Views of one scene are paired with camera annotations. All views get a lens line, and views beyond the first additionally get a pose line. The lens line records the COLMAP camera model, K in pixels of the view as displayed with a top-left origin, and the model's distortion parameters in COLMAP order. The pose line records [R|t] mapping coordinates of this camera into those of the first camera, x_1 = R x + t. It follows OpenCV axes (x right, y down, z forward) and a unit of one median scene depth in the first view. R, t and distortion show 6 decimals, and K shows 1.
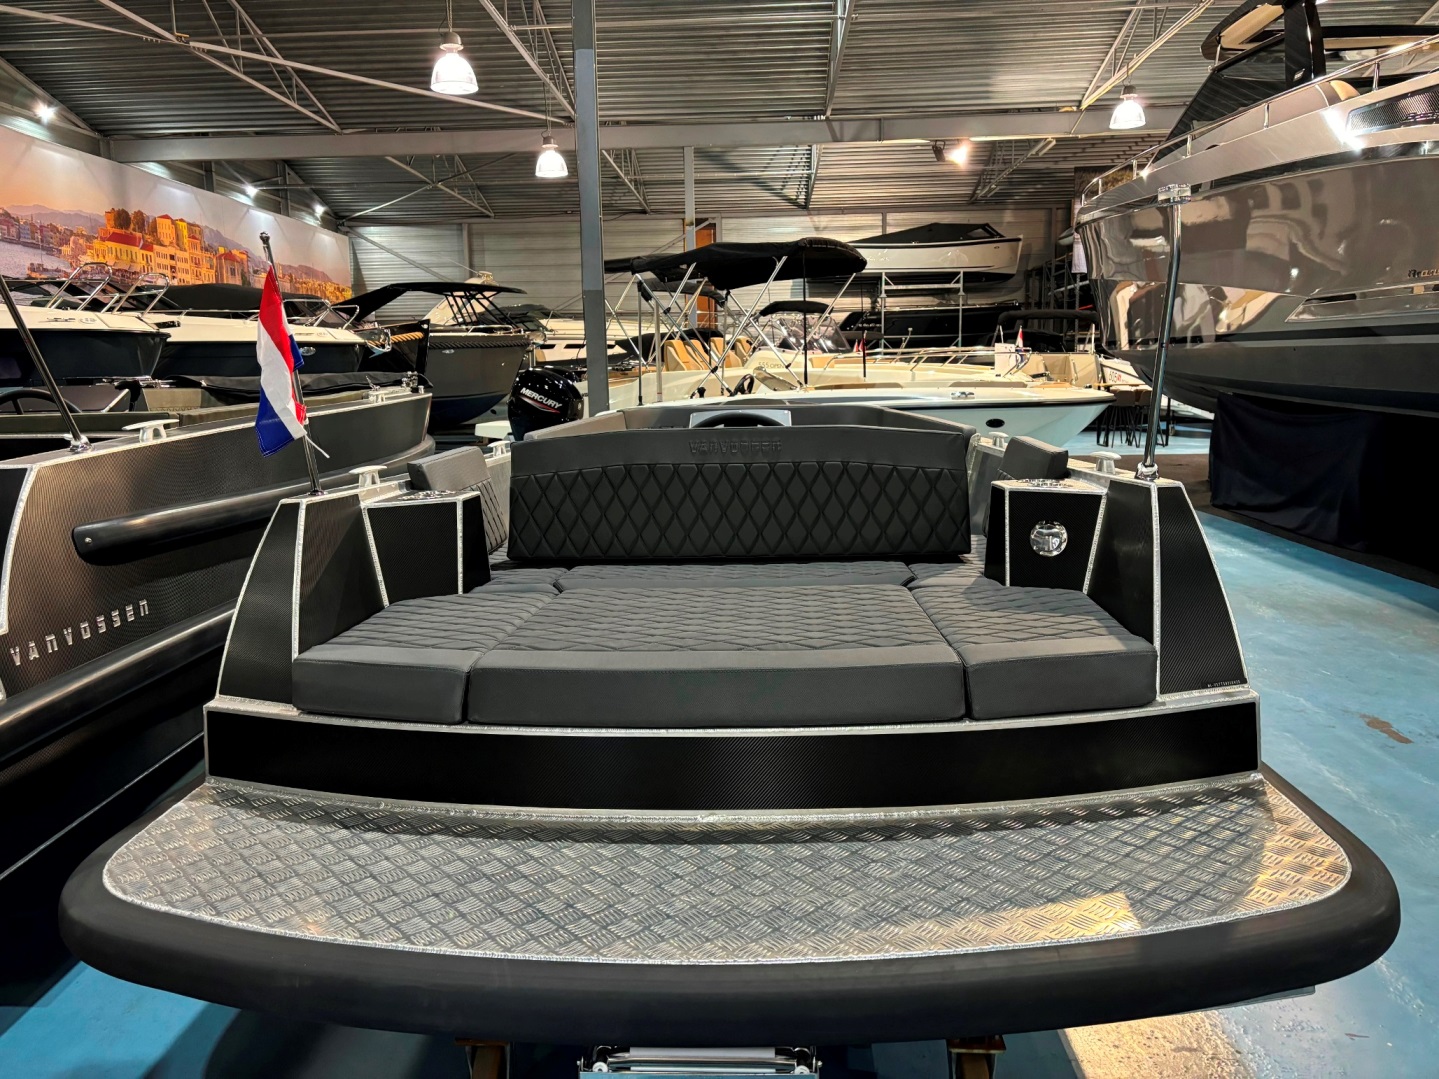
lens RADIAL K [[1101.8, 0, 713.8], [0, 1101.8, 546.0], [0, 0, 1]] dist [0.041859, -0.049957]
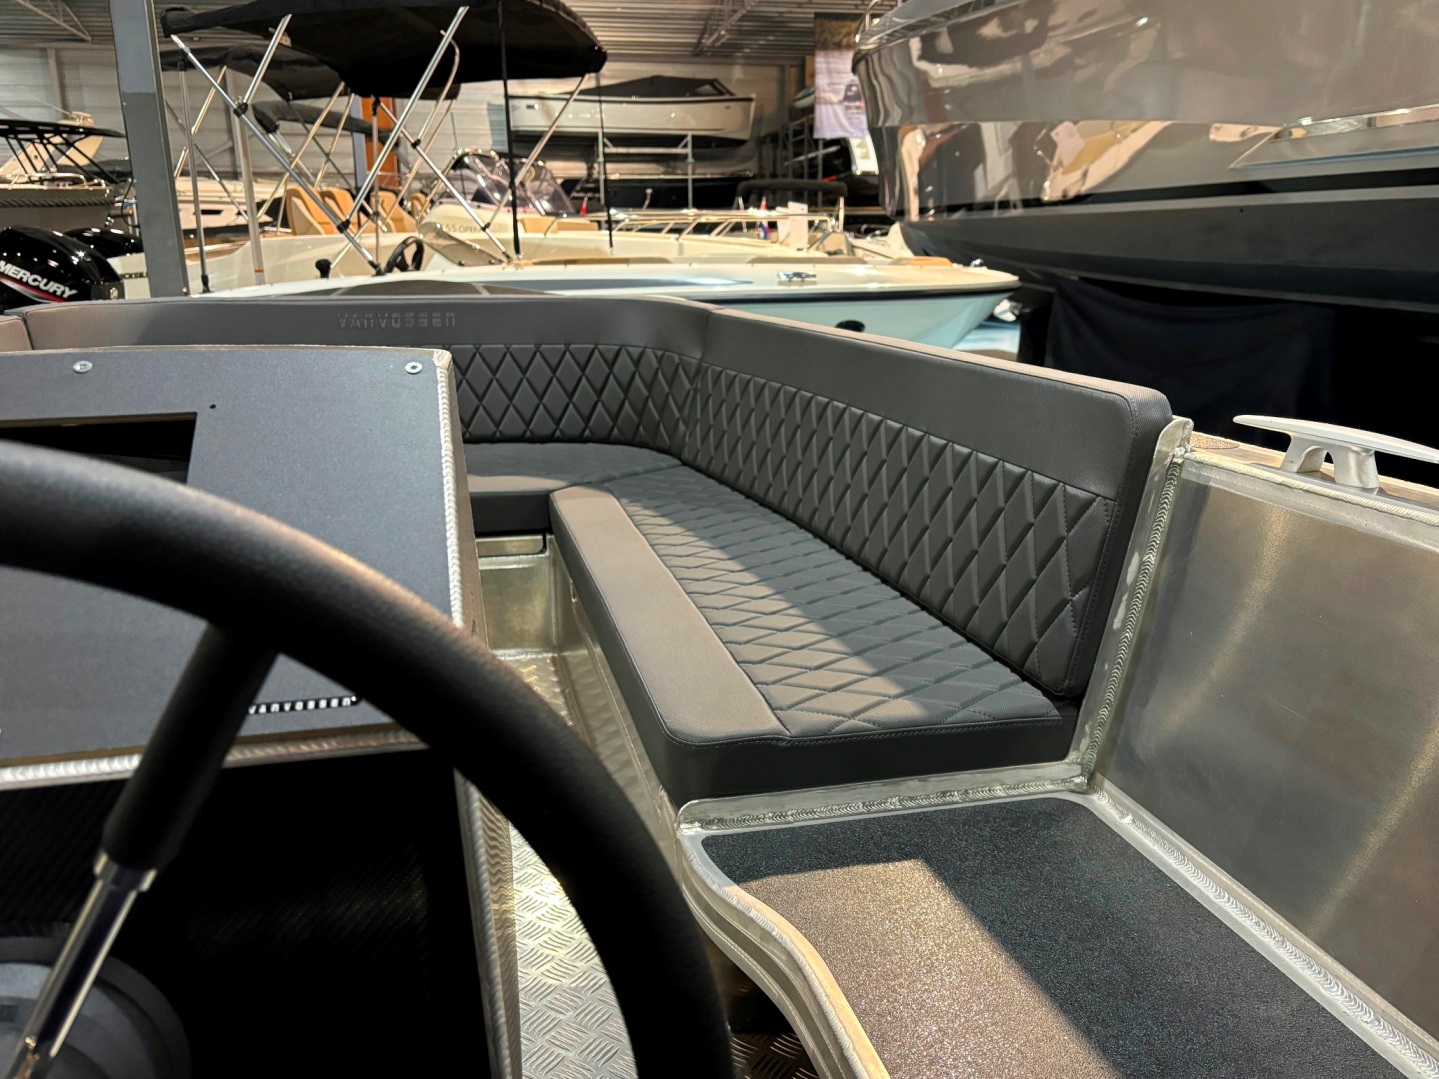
lens RADIAL K [[1120.3, 0, 712.6], [0, 1120.3, 546.7], [0, 0, 1]] dist [0.009201, -0.003237]
pose [[0.968115, -0.055826, 0.244208, 0.009586], [0.031771, 0.994343, 0.101358, -0.016402], [-0.248485, -0.090367, 0.964411, 0.125379]]
